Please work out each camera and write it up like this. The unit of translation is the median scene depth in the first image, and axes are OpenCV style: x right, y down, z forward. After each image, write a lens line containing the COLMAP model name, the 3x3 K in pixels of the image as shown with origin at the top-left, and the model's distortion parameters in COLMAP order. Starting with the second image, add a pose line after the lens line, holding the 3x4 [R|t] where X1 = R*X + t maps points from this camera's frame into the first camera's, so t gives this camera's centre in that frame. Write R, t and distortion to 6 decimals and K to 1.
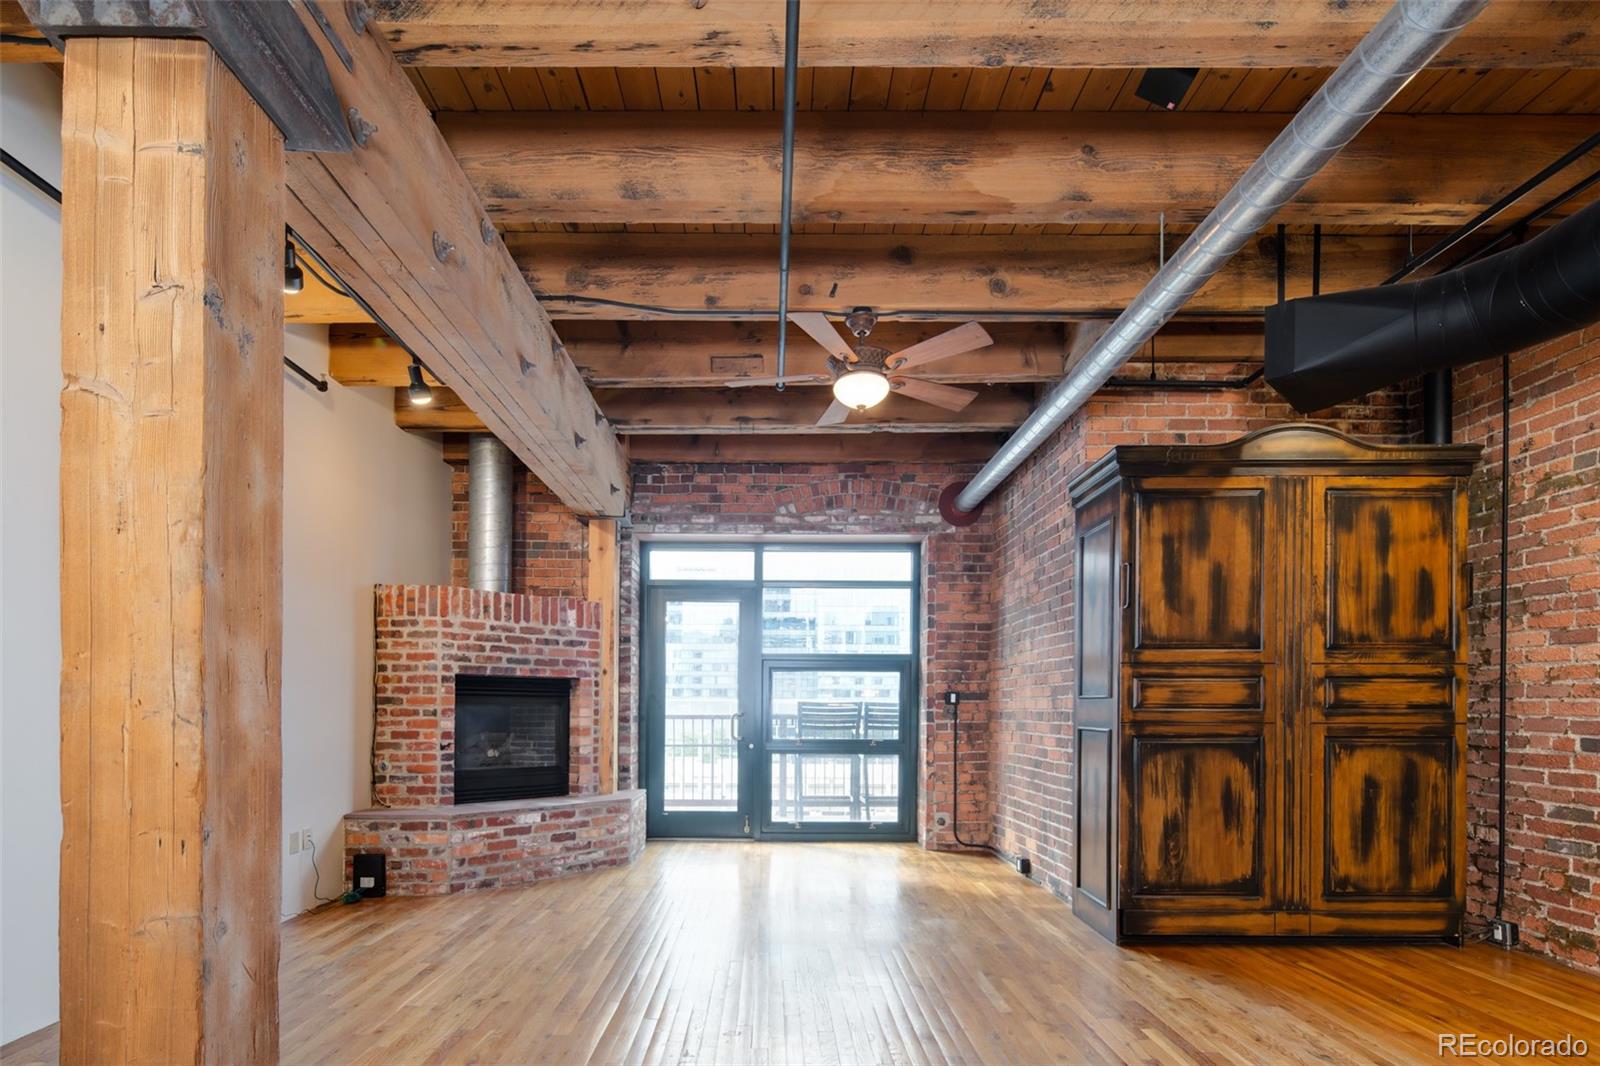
lens RADIAL K [[797.8, 0, 773.6], [0, 797.8, 706.0], [0, 0, 1]] dist [0.009811, -0.007096]
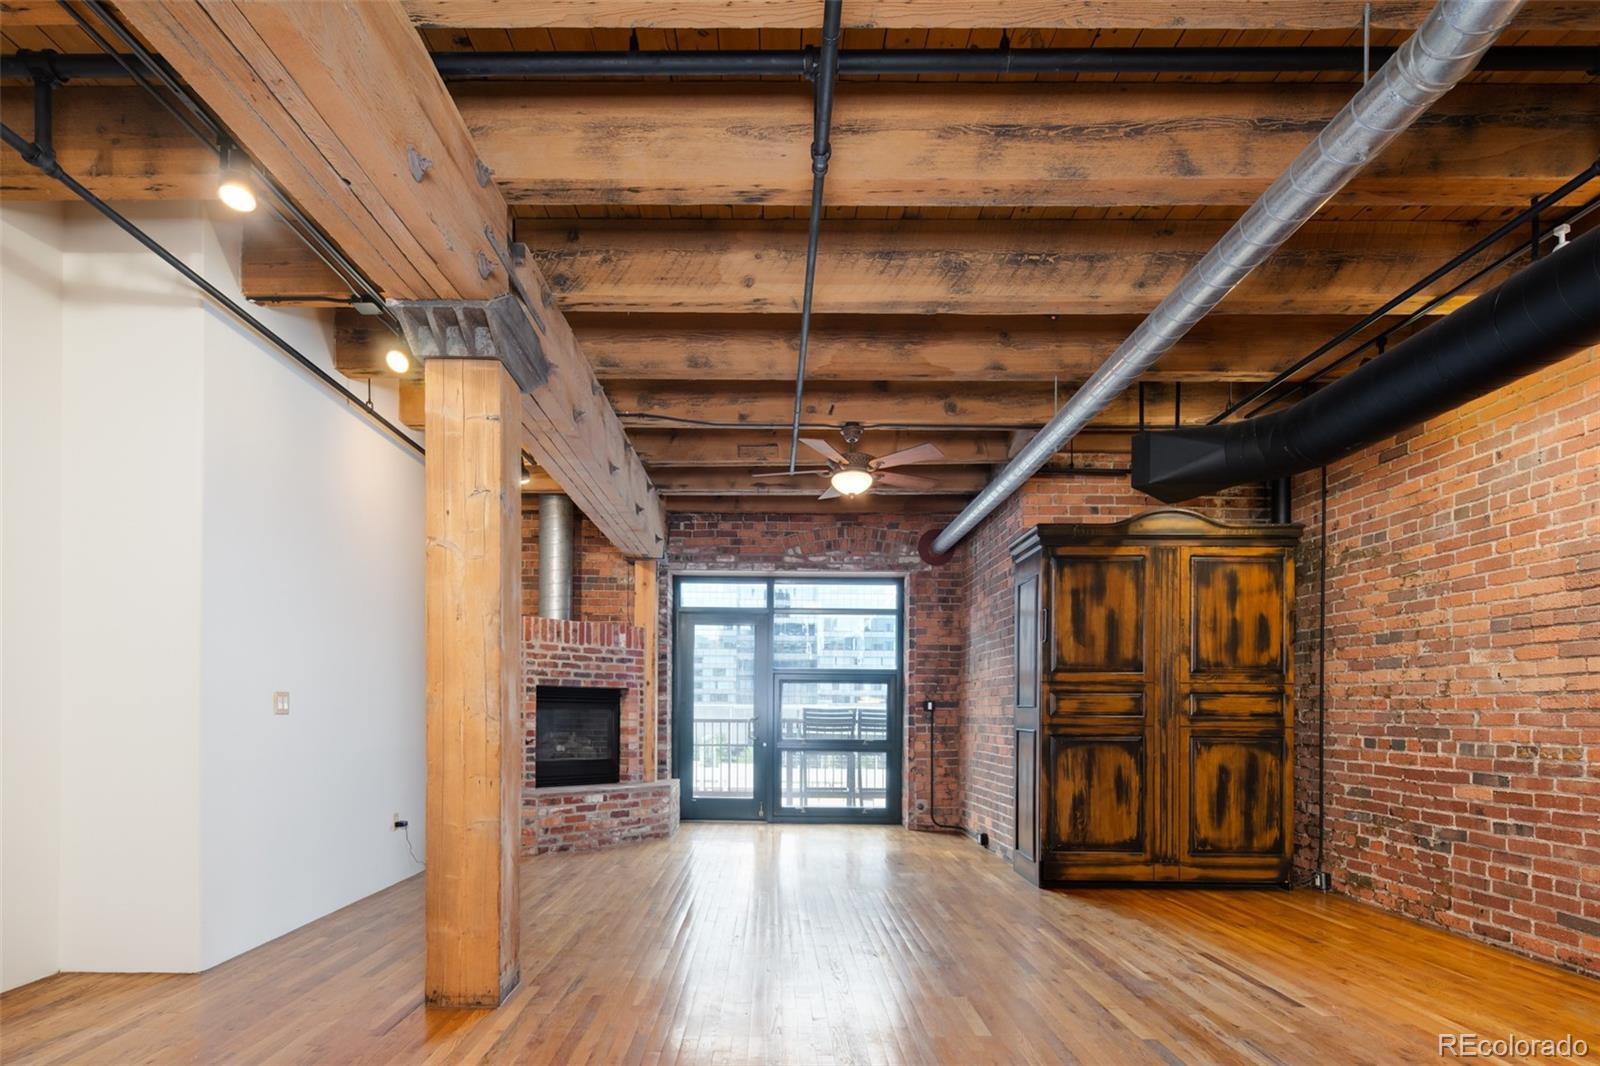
lens RADIAL K [[800.9, 0, 763.0], [0, 800.9, 704.7], [0, 0, 1]] dist [0.000012, -0.001325]
pose [[0.999916, 0.005136, -0.011922, -0.020807], [-0.005225, 0.999959, -0.007433, -0.001469], [0.011884, 0.007495, 0.999901, -0.303072]]
